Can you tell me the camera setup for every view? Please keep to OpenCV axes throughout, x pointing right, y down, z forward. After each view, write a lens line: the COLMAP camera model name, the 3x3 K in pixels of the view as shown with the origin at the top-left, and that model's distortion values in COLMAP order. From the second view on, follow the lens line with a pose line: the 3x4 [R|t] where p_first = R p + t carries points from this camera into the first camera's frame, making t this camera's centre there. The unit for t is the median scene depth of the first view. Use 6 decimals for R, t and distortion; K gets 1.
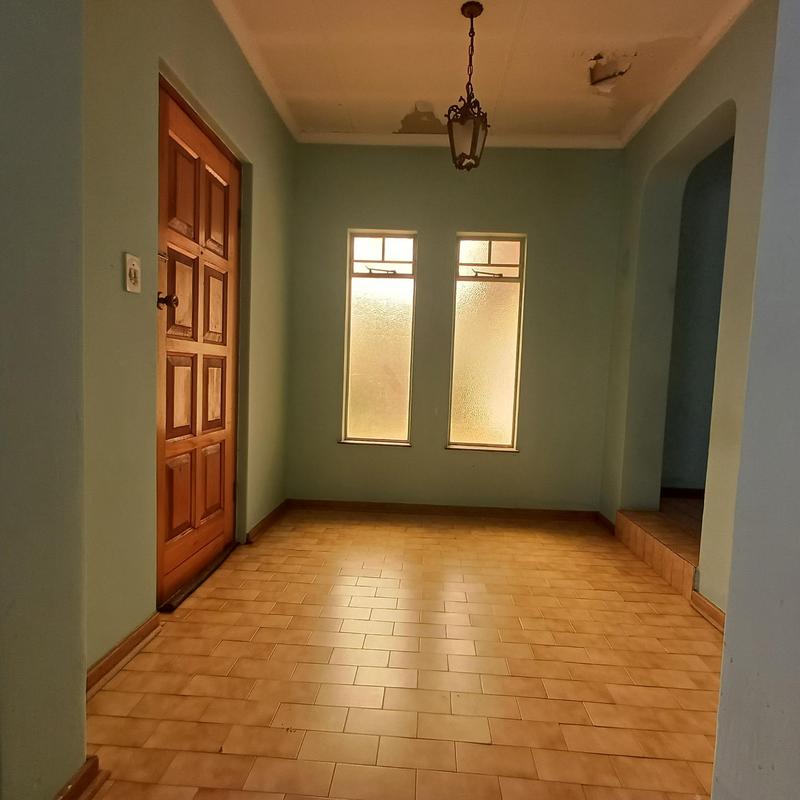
lens RADIAL K [[487.2, 0, 411.3], [0, 487.2, 407.1], [0, 0, 1]] dist [0.010584, -0.006797]
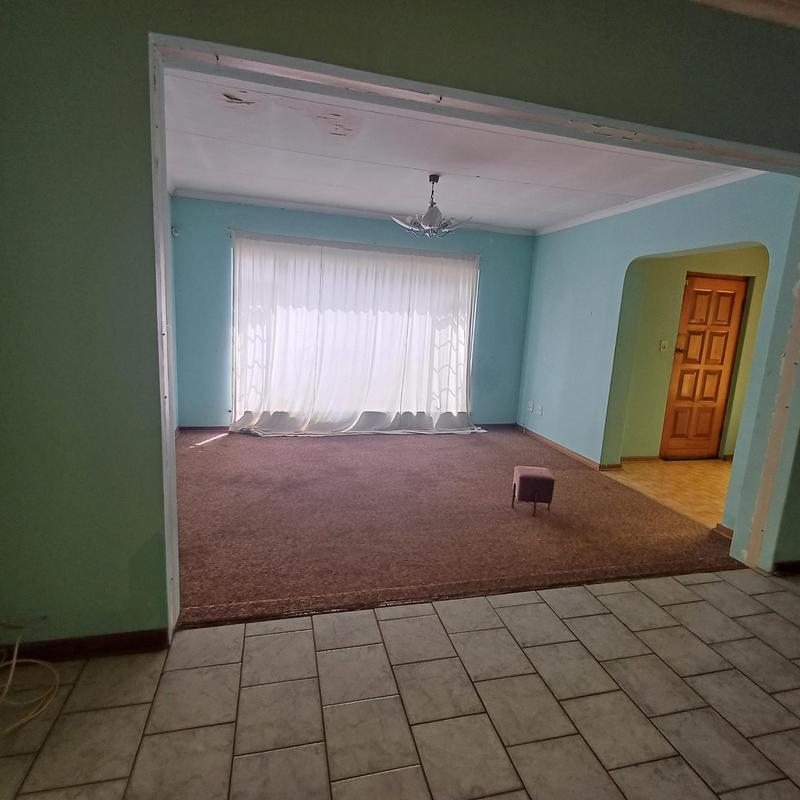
lens RADIAL K [[487.2, 0, 411.3], [0, 487.2, 407.1], [0, 0, 1]] dist [0.010584, -0.006797]
pose [[0.302123, 0.153555, -0.940820, 1.373562], [-0.107365, 0.986142, 0.126475, -0.069523], [0.947203, 0.062800, 0.314423, -1.068669]]
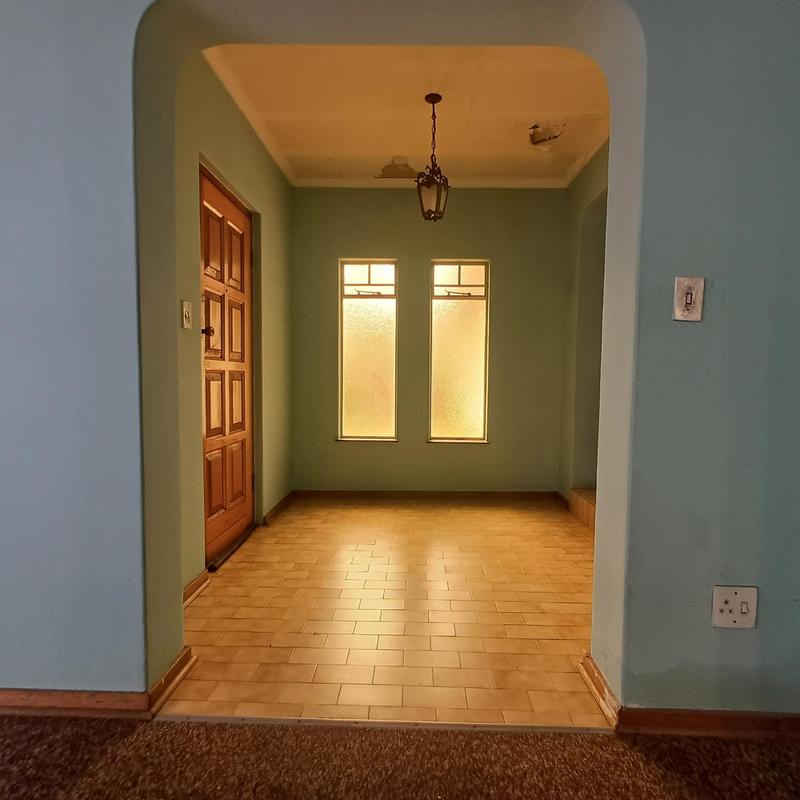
lens RADIAL K [[487.2, 0, 411.3], [0, 487.2, 407.1], [0, 0, 1]] dist [0.010584, -0.006797]
pose [[0.999278, -0.029764, 0.023634, 0.009527], [0.029854, 0.999548, -0.003457, 0.004186], [-0.023520, 0.004160, 0.999715, -0.251790]]
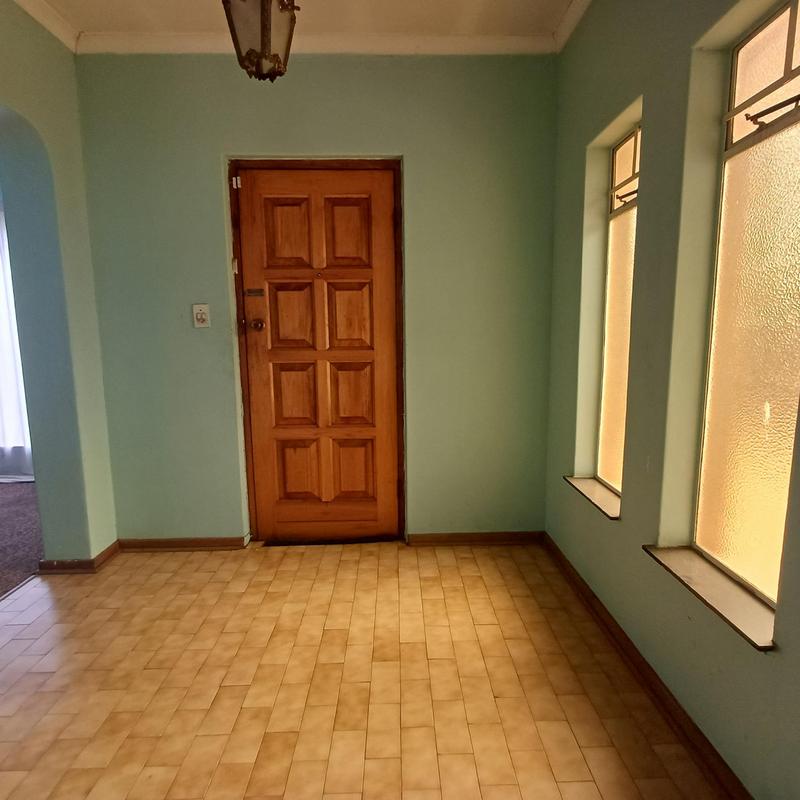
lens RADIAL K [[487.2, 0, 411.3], [0, 487.2, 407.1], [0, 0, 1]] dist [0.010584, -0.006797]
pose [[0.073017, 0.112088, -0.991012, 0.732473], [-0.055518, 0.992580, 0.108175, -0.128370], [0.995784, 0.047120, 0.078698, 1.062924]]
